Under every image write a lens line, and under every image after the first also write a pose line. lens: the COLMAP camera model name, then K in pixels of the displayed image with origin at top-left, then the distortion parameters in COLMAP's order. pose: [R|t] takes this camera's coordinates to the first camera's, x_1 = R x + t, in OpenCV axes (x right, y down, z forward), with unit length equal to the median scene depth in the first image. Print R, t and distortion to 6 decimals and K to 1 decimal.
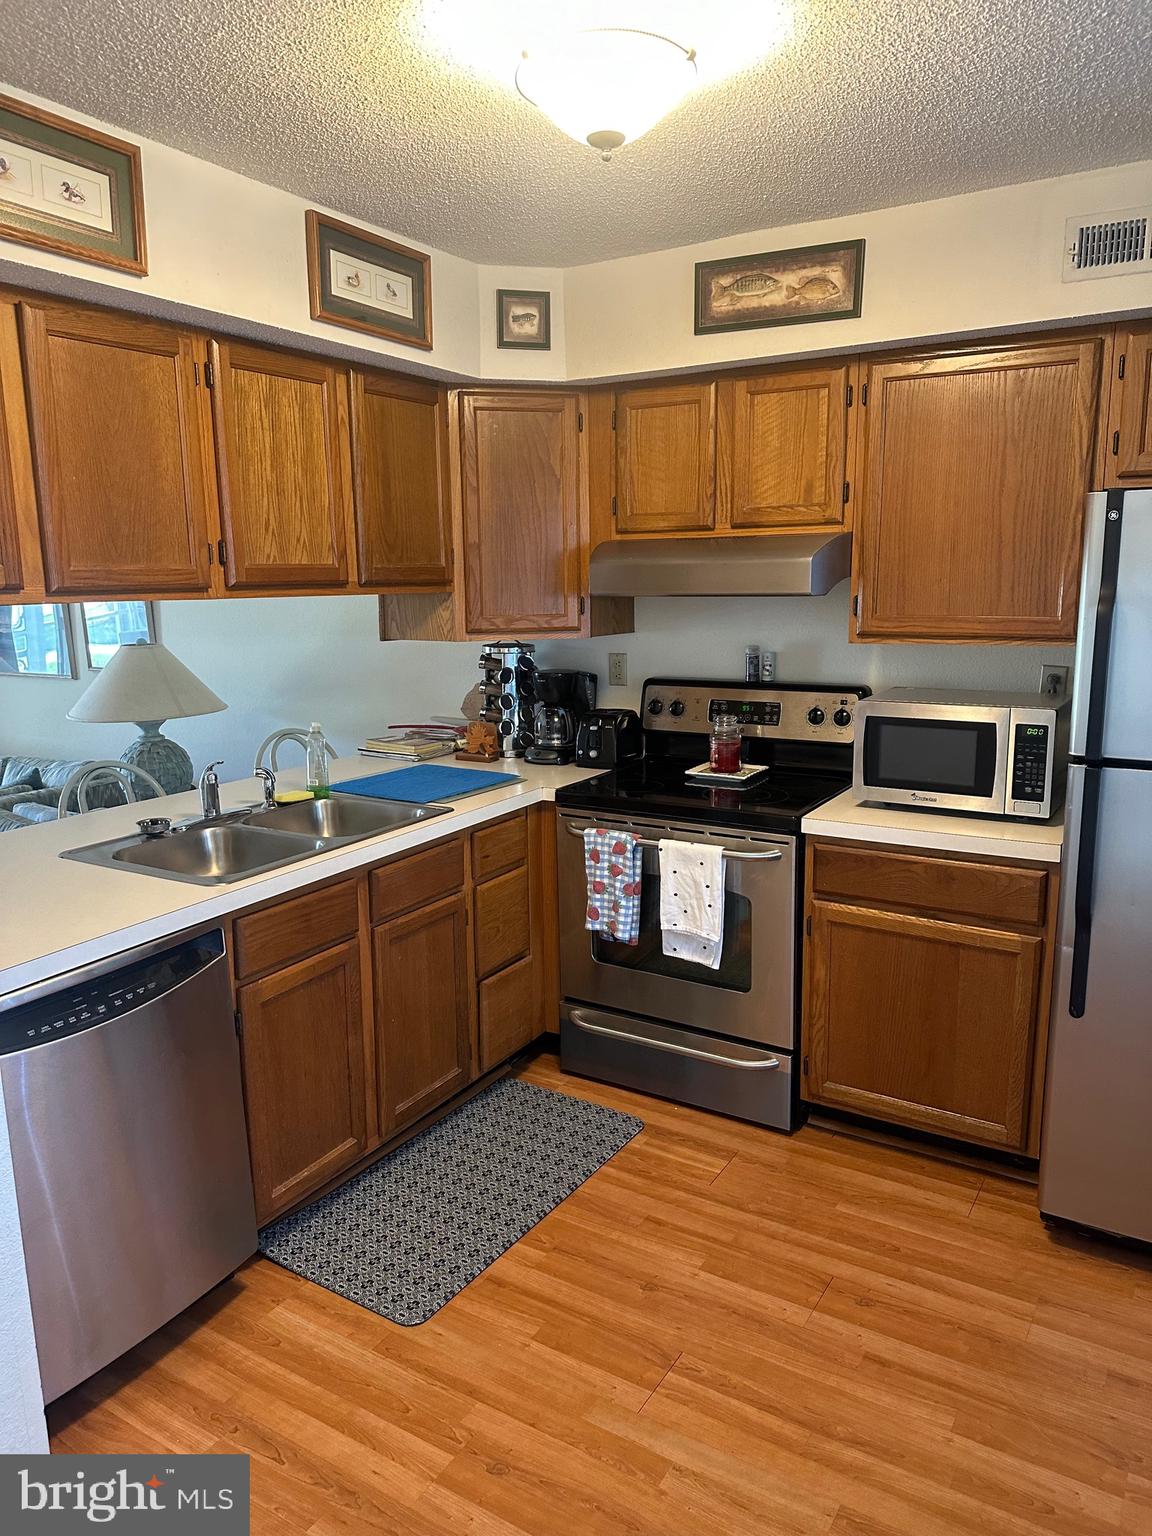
lens RADIAL K [[1094.3, 0, 578.6], [0, 1094.3, 777.6], [0, 0, 1]] dist [0.167691, -0.134779]
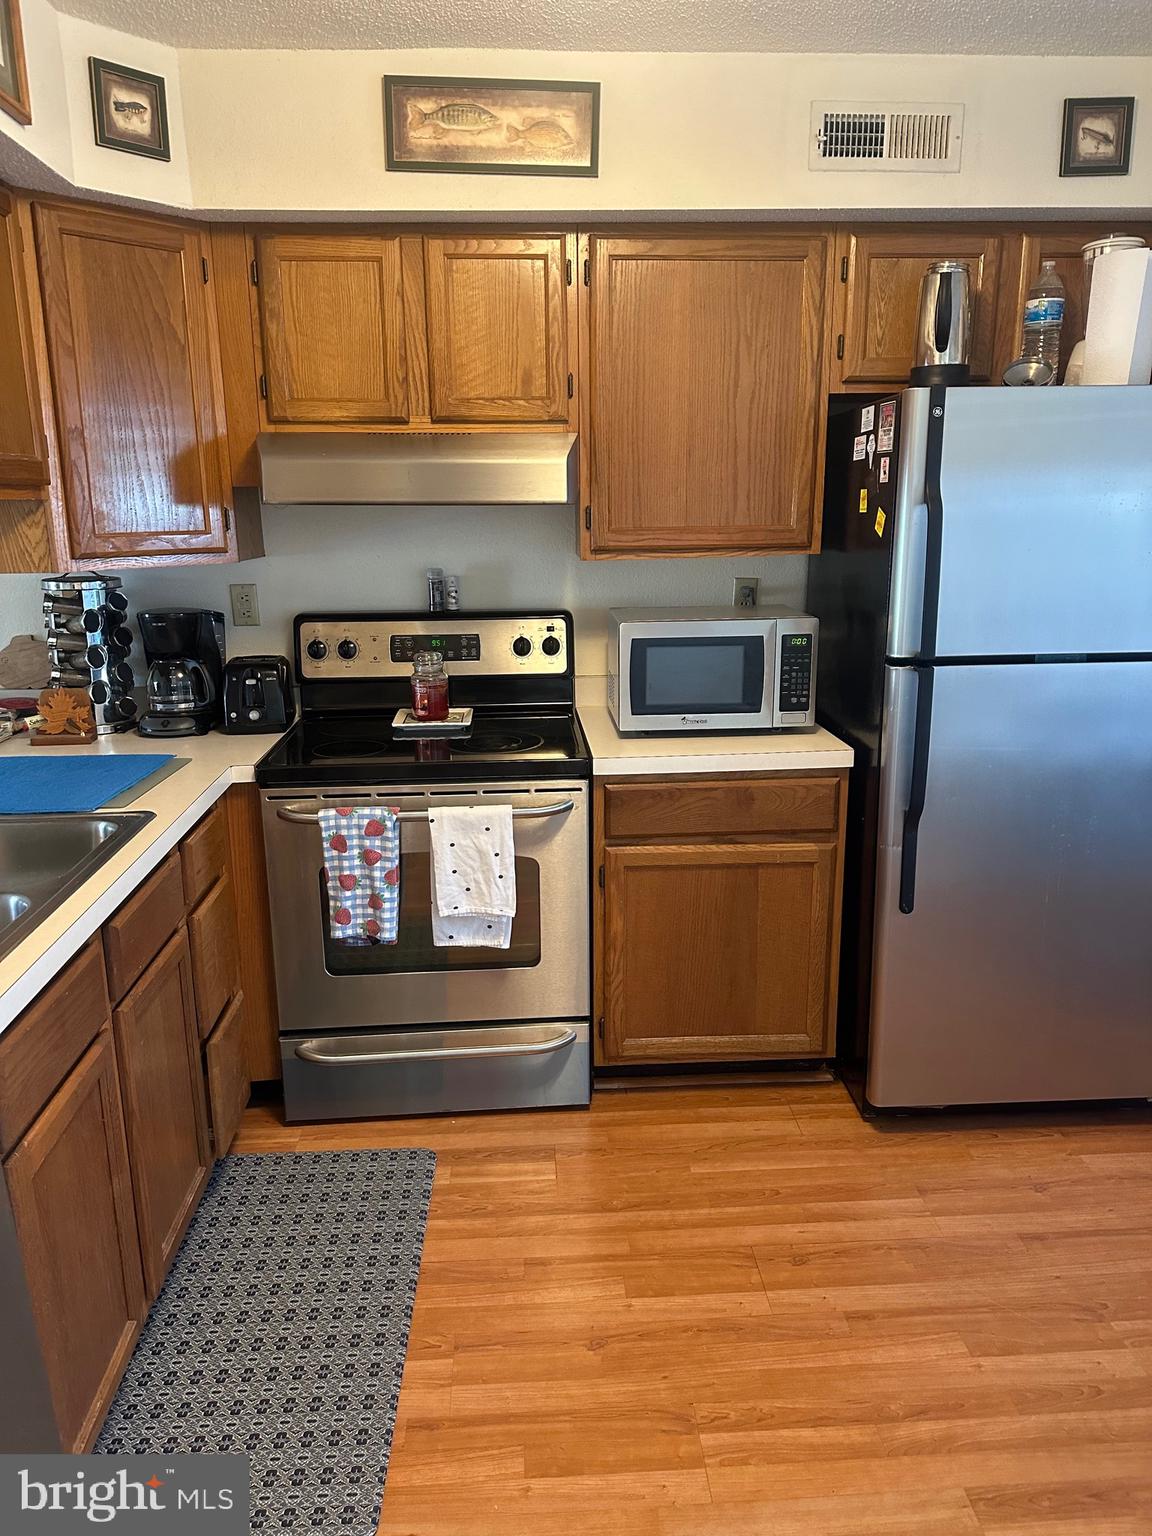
lens RADIAL K [[1096.4, 0, 576.0], [0, 1096.4, 768.0], [0, 0, 1]] dist [0.146437, -0.157294]
pose [[0.824447, -0.135463, 0.549487, -0.278411], [0.110966, 0.990777, 0.077759, -0.024604], [-0.554953, -0.003134, 0.831876, 0.262762]]
